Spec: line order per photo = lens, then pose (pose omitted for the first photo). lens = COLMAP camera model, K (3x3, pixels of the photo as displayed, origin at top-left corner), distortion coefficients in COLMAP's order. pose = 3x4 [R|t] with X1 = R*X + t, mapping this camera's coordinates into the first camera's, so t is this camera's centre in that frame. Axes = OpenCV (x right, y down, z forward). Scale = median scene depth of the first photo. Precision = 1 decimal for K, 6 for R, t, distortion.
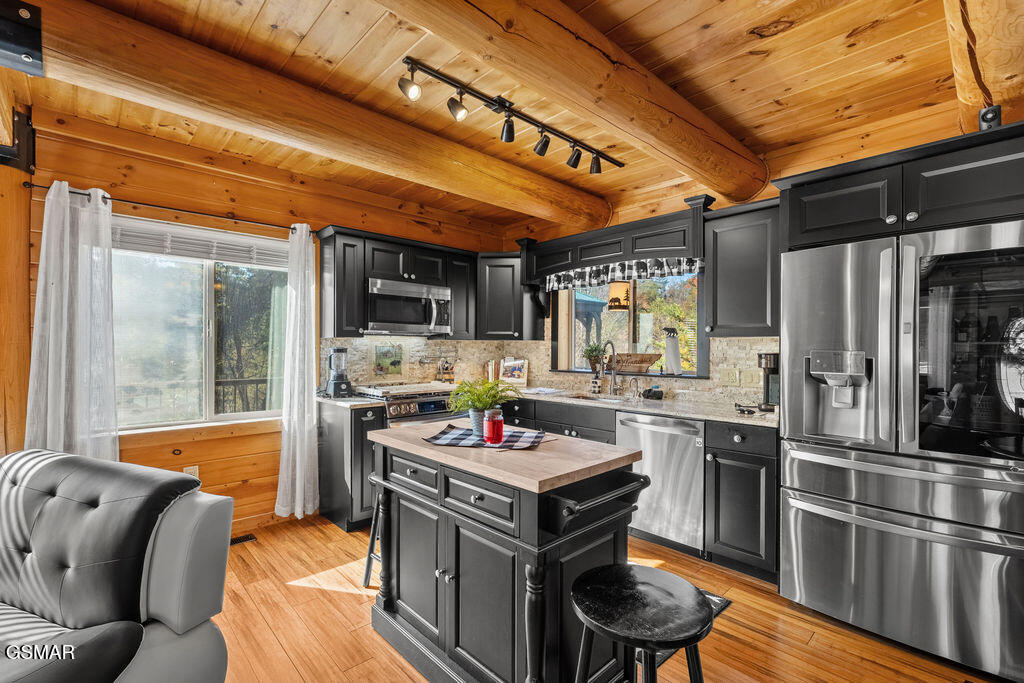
lens RADIAL K [[453.9, 0, 509.1], [0, 453.9, 351.5], [0, 0, 1]] dist [-0.002138, -0.000623]
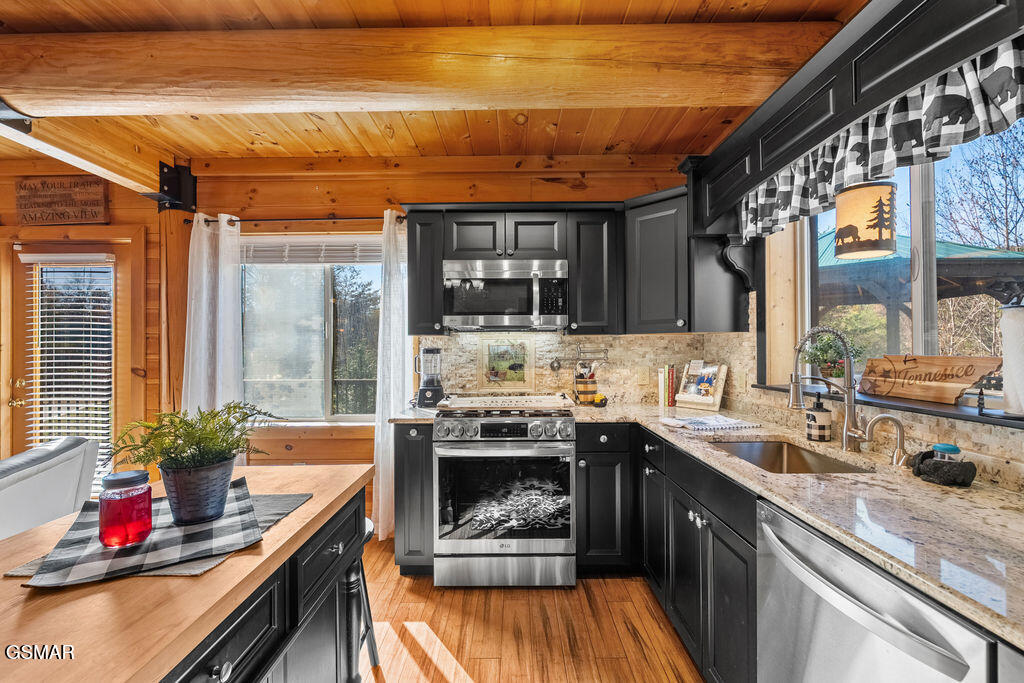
lens RADIAL K [[452.0, 0, 510.6], [0, 452.0, 345.3], [0, 0, 1]] dist [-0.001445, -0.000255]
pose [[0.724022, -0.012811, -0.689658, 0.320878], [0.004458, 0.999894, -0.013893, -0.000896], [0.689763, 0.006984, 0.724002, 0.502755]]
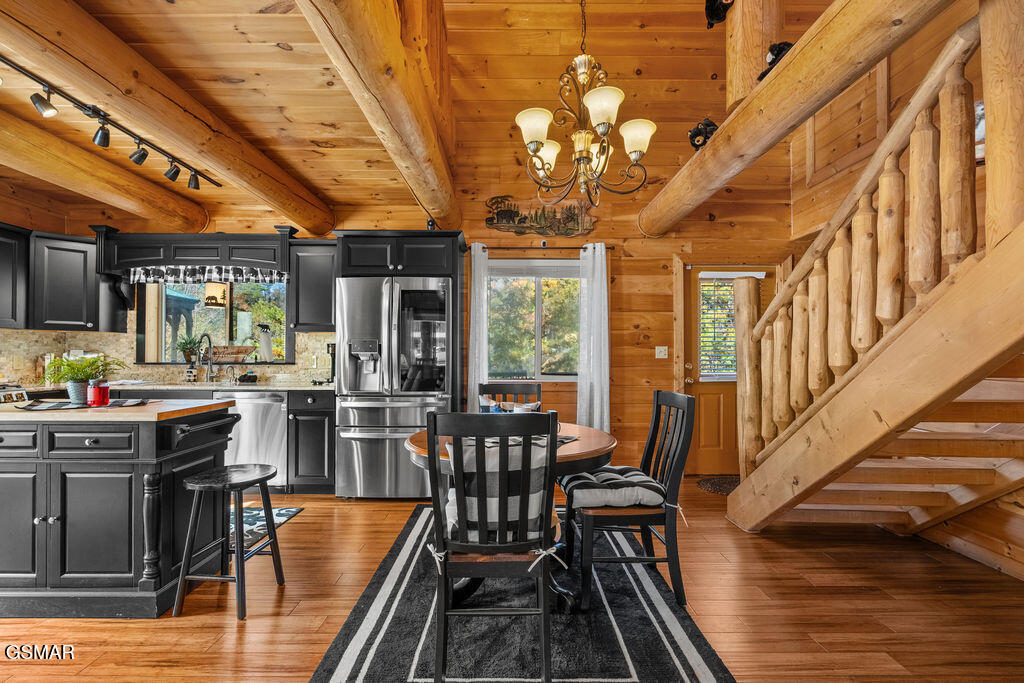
lens RADIAL K [[453.9, 0, 509.1], [0, 453.9, 351.5], [0, 0, 1]] dist [-0.002138, -0.000623]
pose [[0.684195, 0.005494, 0.729278, -0.089684], [0.005033, 0.999912, -0.012255, 0.040477], [-0.729282, 0.012055, 0.684107, -0.337688]]
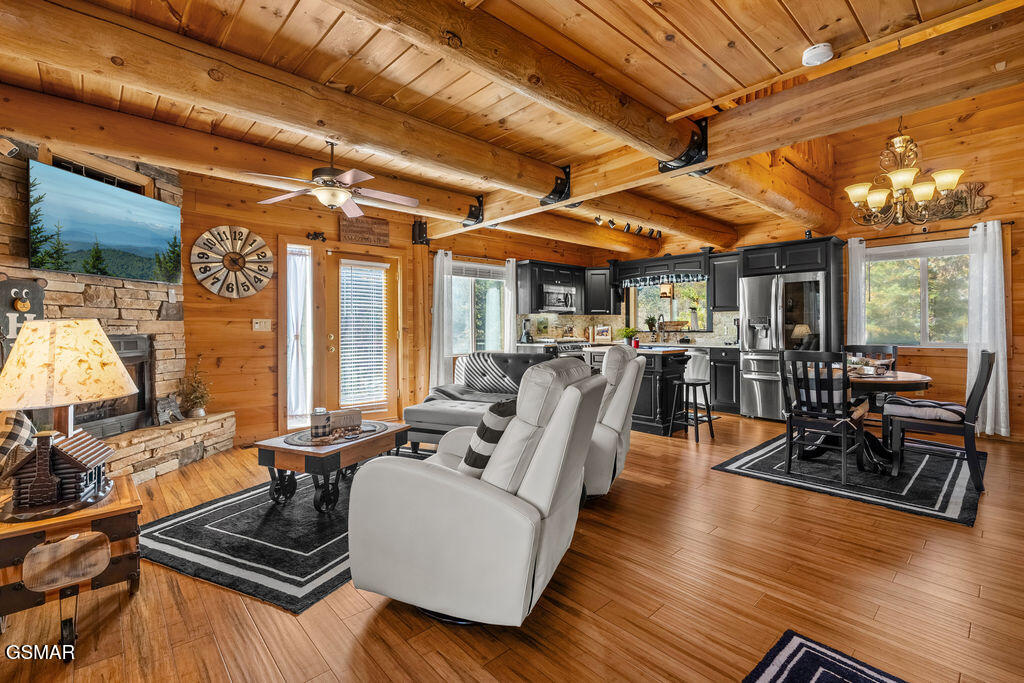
lens RADIAL K [[453.4, 0, 513.0], [0, 453.4, 326.6], [0, 0, 1]] dist [-0.000746, -0.000139]
pose [[0.999839, -0.008249, -0.015924, -0.410867], [0.008111, 0.999929, -0.008695, 0.043076], [0.015994, 0.008565, 0.999835, -1.017874]]
